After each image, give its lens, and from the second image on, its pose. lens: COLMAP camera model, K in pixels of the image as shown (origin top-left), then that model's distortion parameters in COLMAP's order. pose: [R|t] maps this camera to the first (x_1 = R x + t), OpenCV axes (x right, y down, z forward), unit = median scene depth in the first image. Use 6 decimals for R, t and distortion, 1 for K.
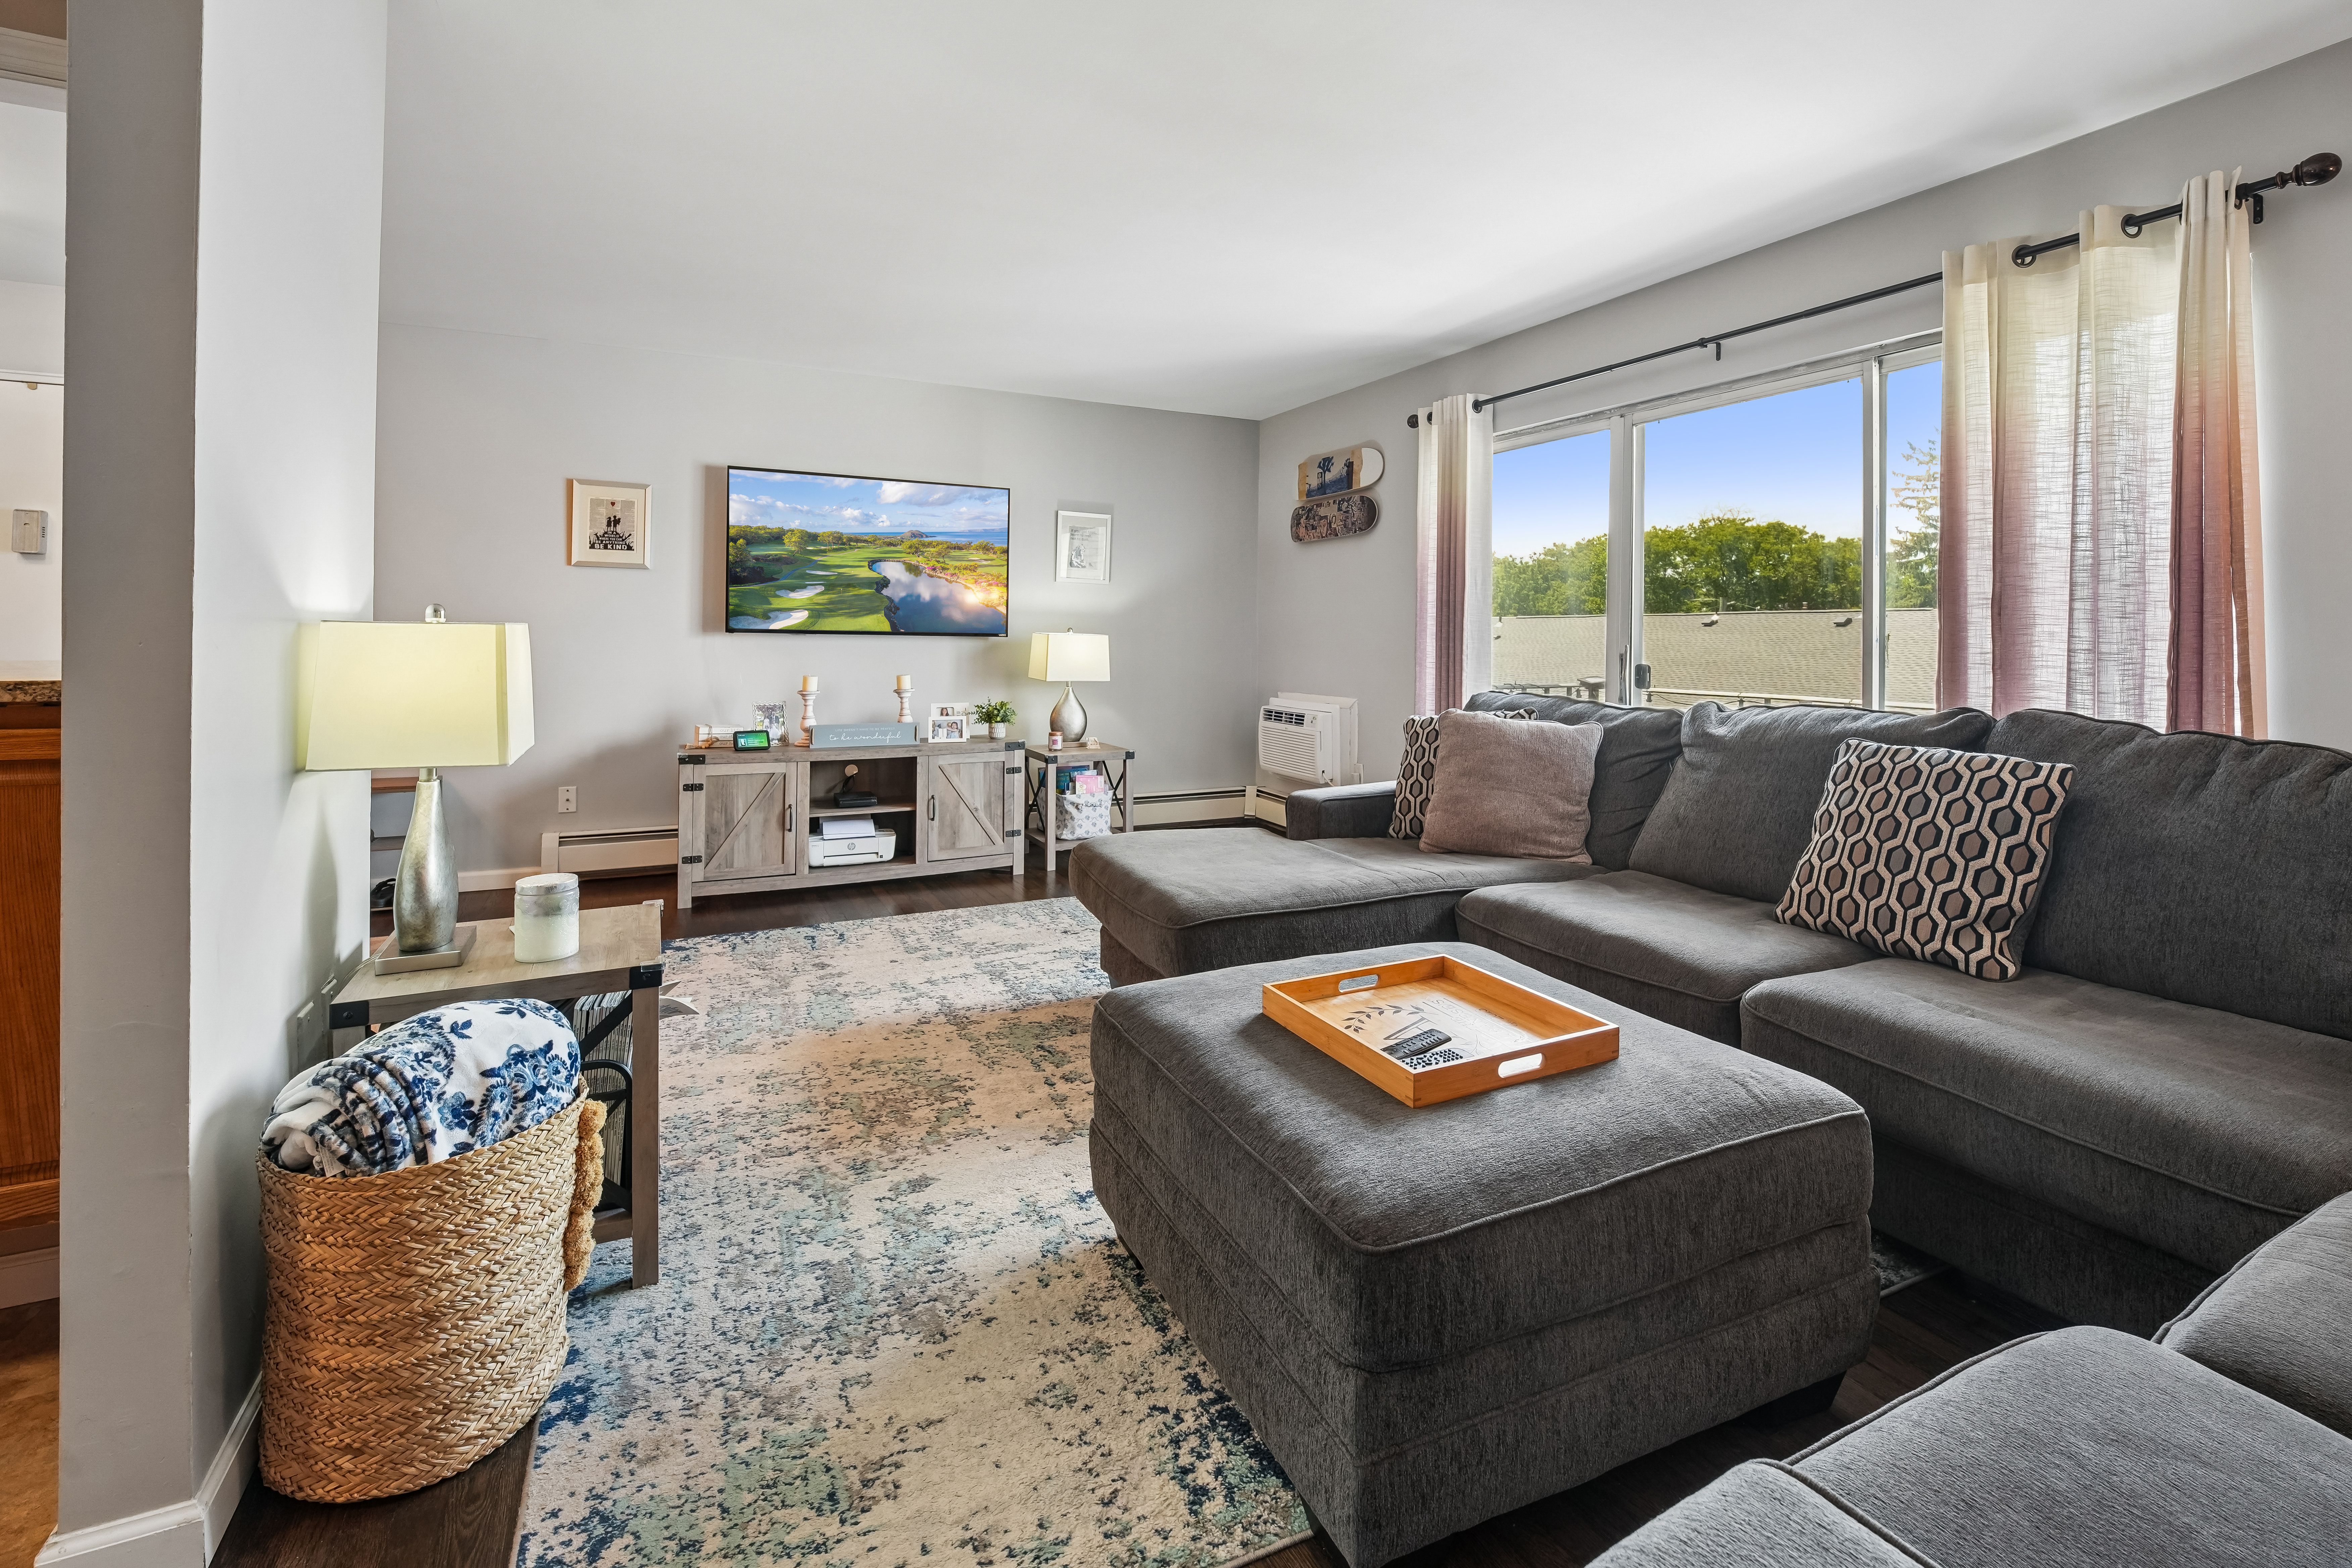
lens RADIAL K [[1034.1, 0, 1173.1], [0, 1034.1, 645.3], [0, 0, 1]] dist [-0.000025, -0.006362]
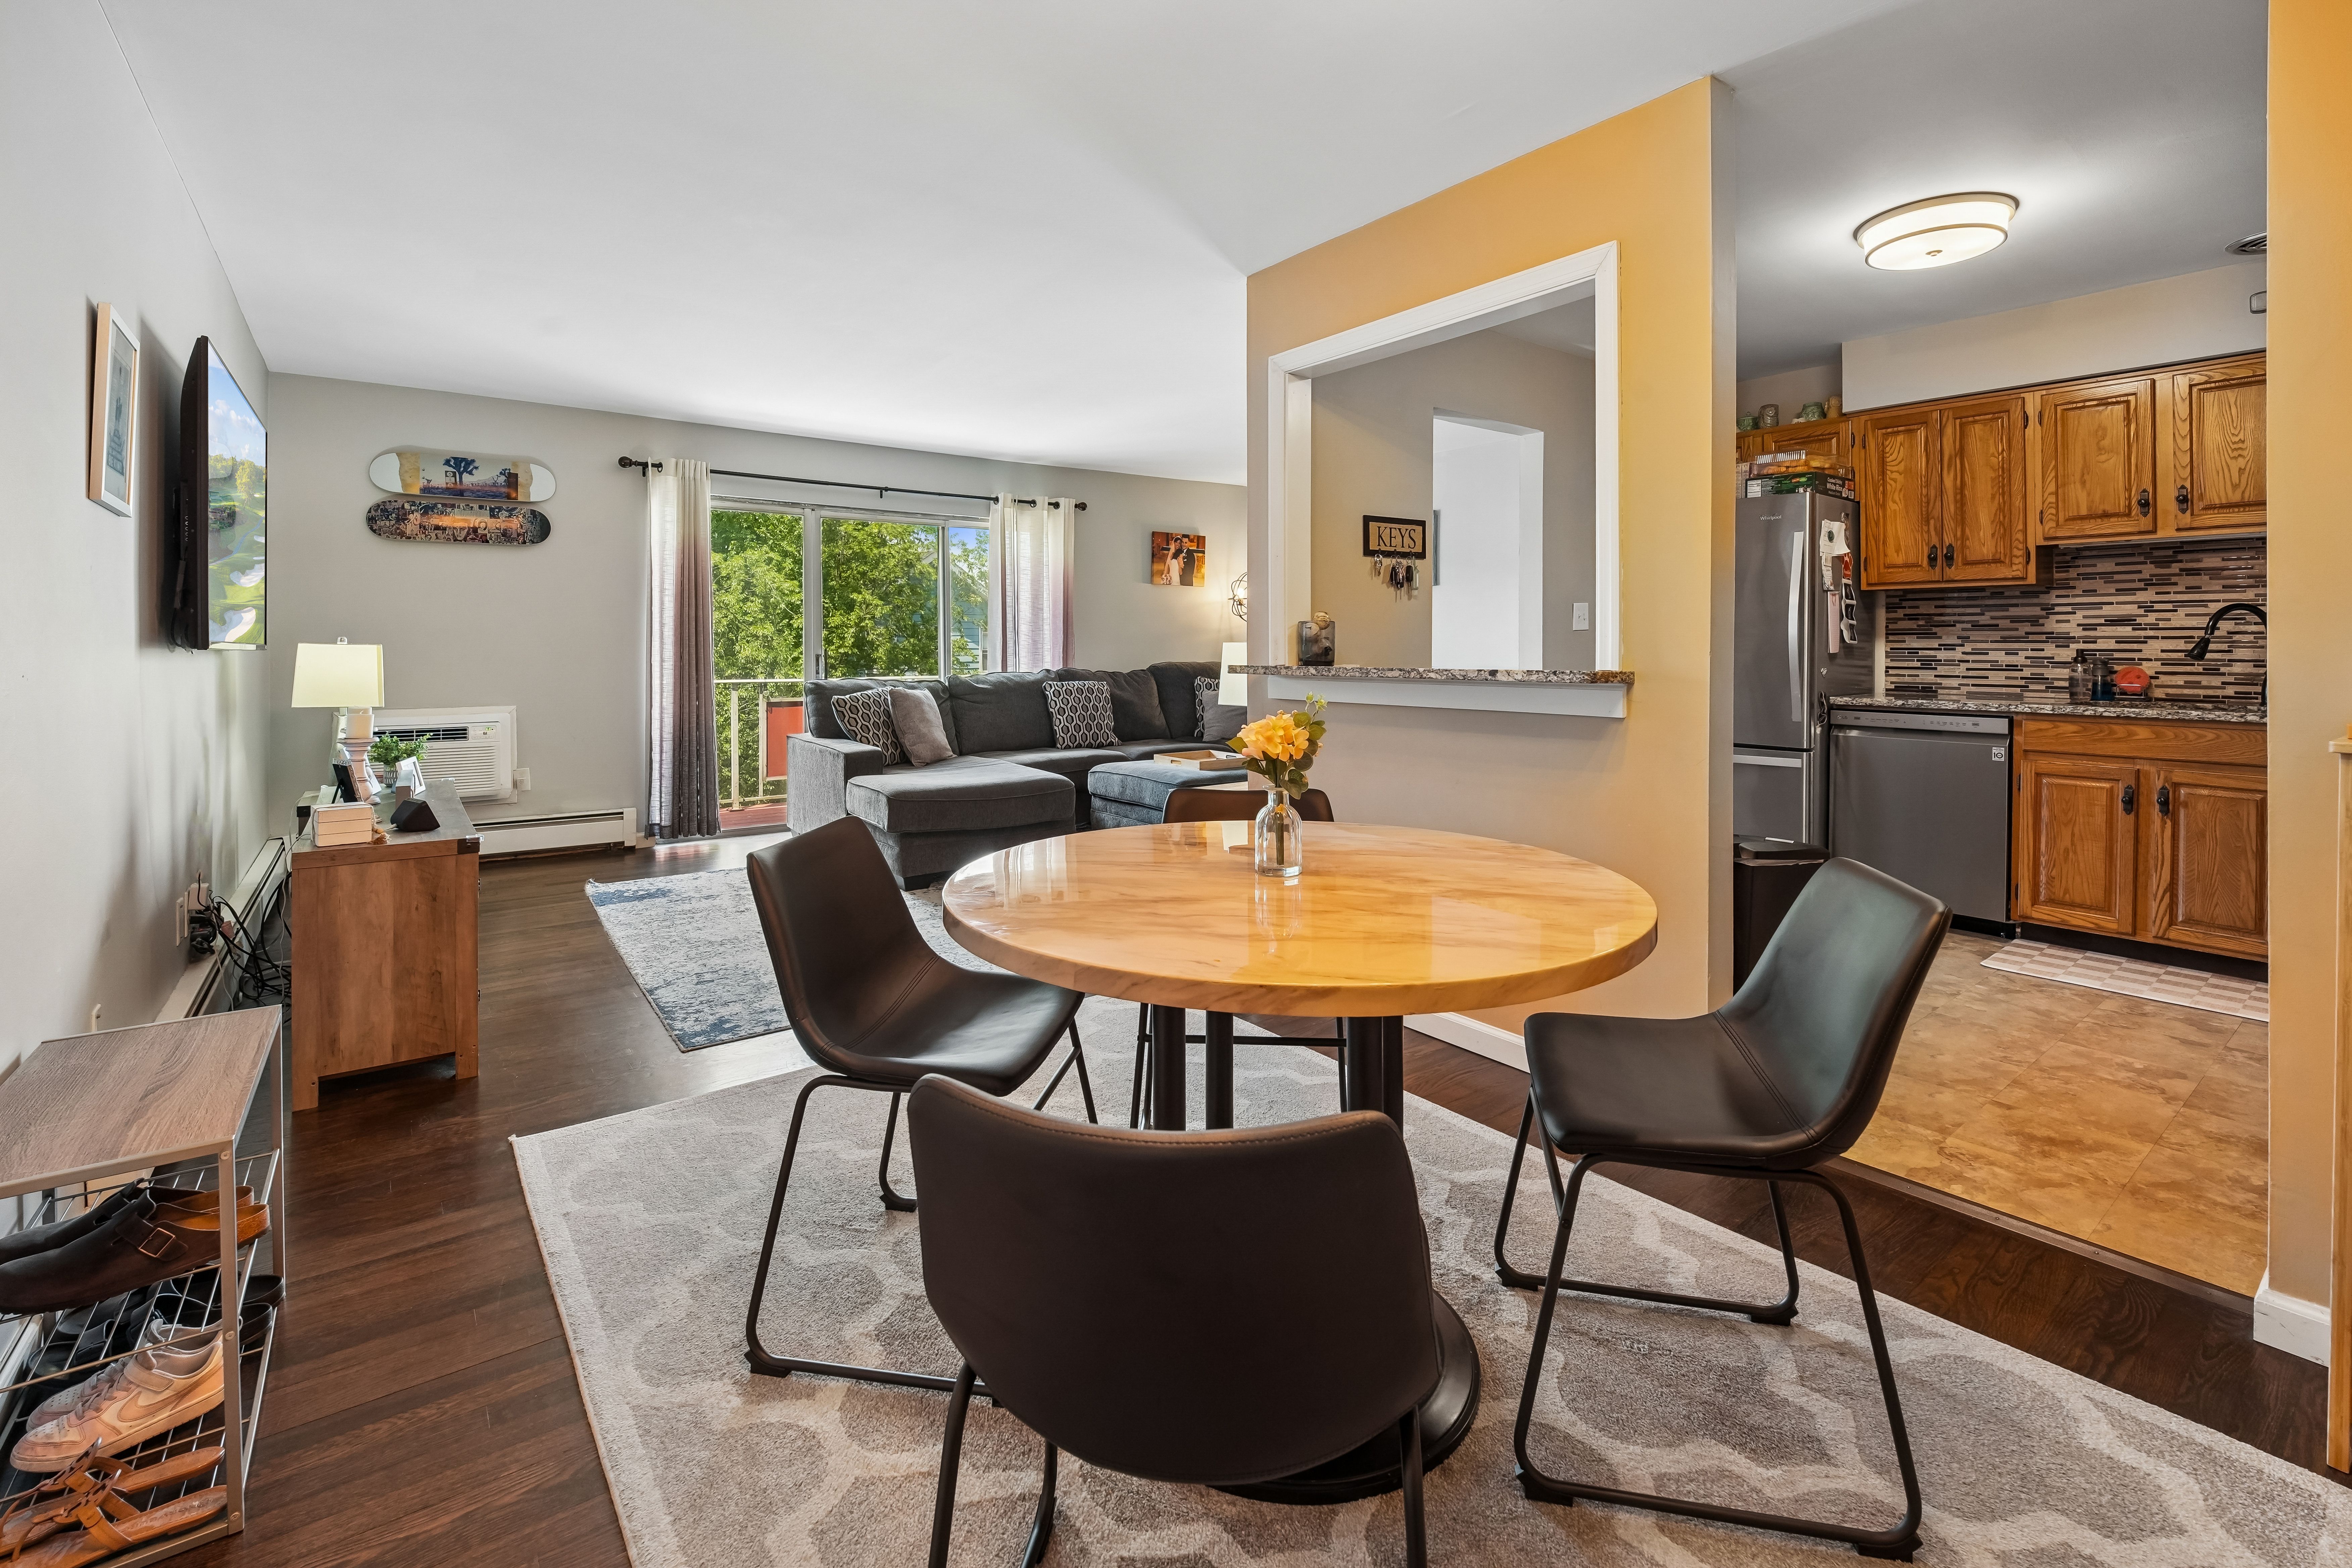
lens RADIAL K [[1034.1, 0, 1182.0], [0, 1034.1, 662.7], [0, 0, 1]] dist [-0.000025, -0.006362]
pose [[-0.196673, -0.032456, 0.979932, -1.914943], [0.006214, 0.999391, 0.034348, -0.042609], [-0.980449, 0.012845, -0.196351, 1.106905]]
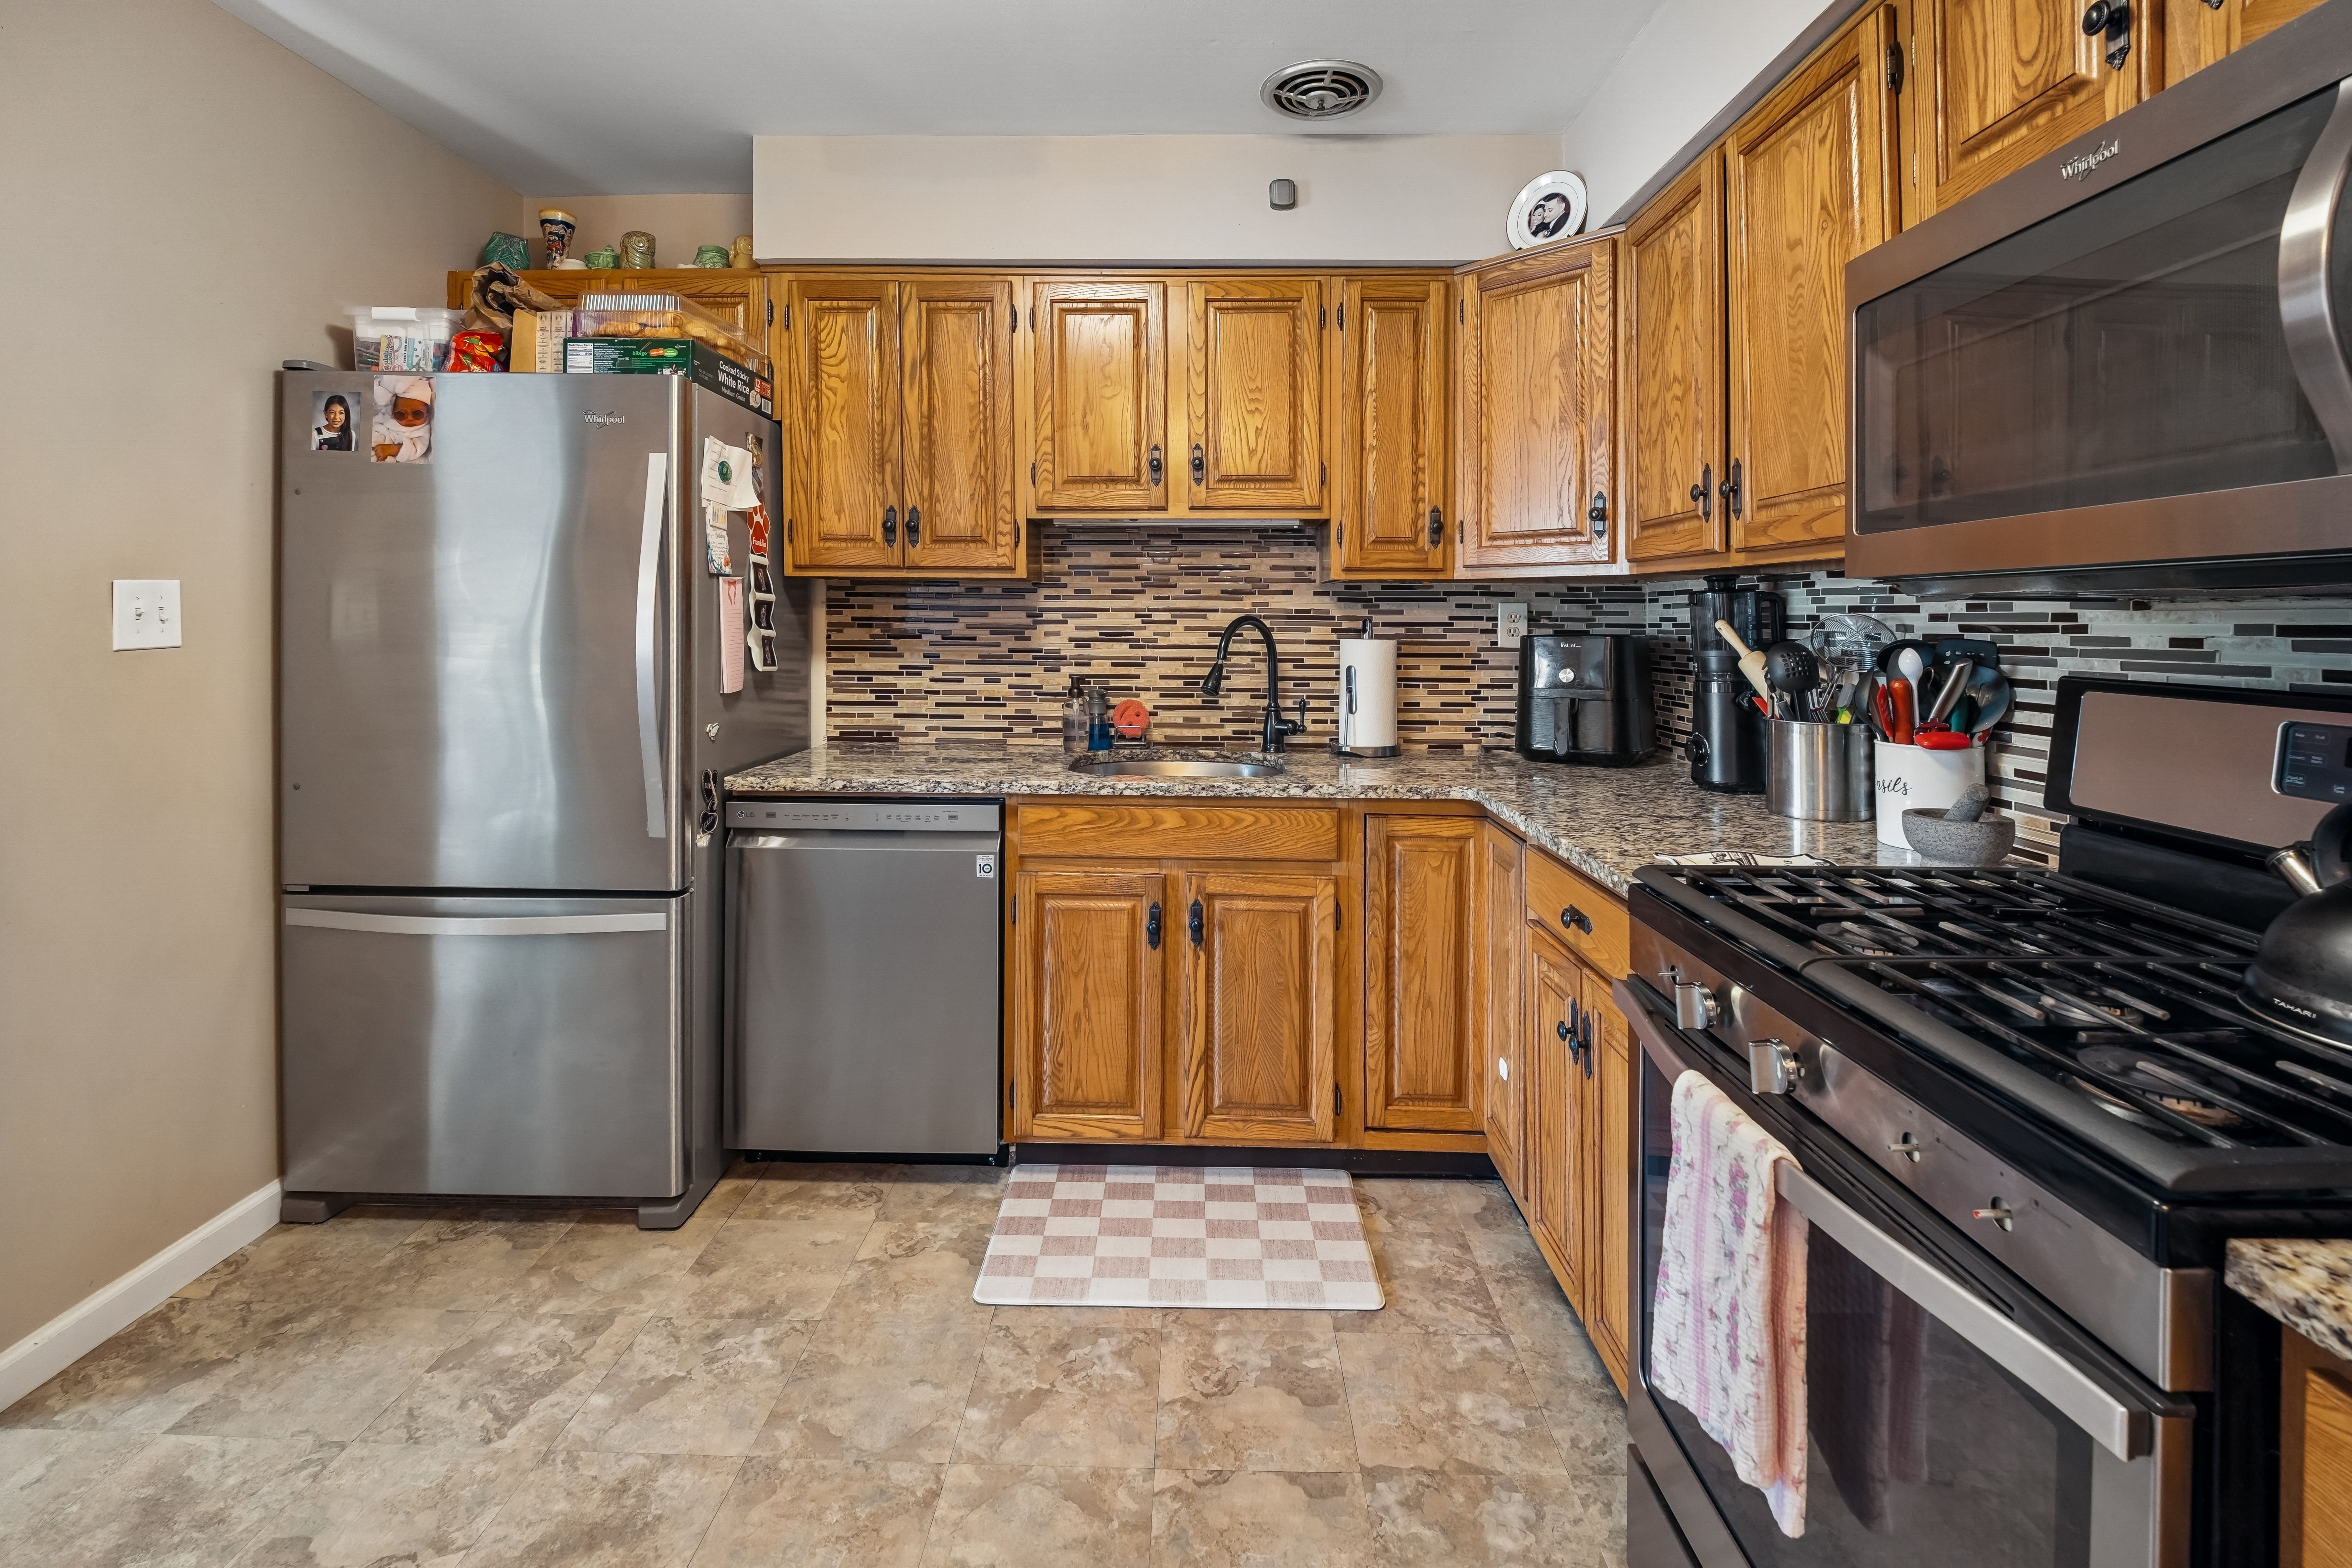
lens RADIAL K [[1034.1, 0, 1198.3], [0, 1034.1, 628.5], [0, 0, 1]] dist [-0.000025, -0.006362]
pose [[-0.894380, -0.023232, 0.446705, -1.249077], [-0.016355, 0.999681, 0.019245, -0.072507], [-0.447009, 0.009907, -0.894474, 0.371998]]
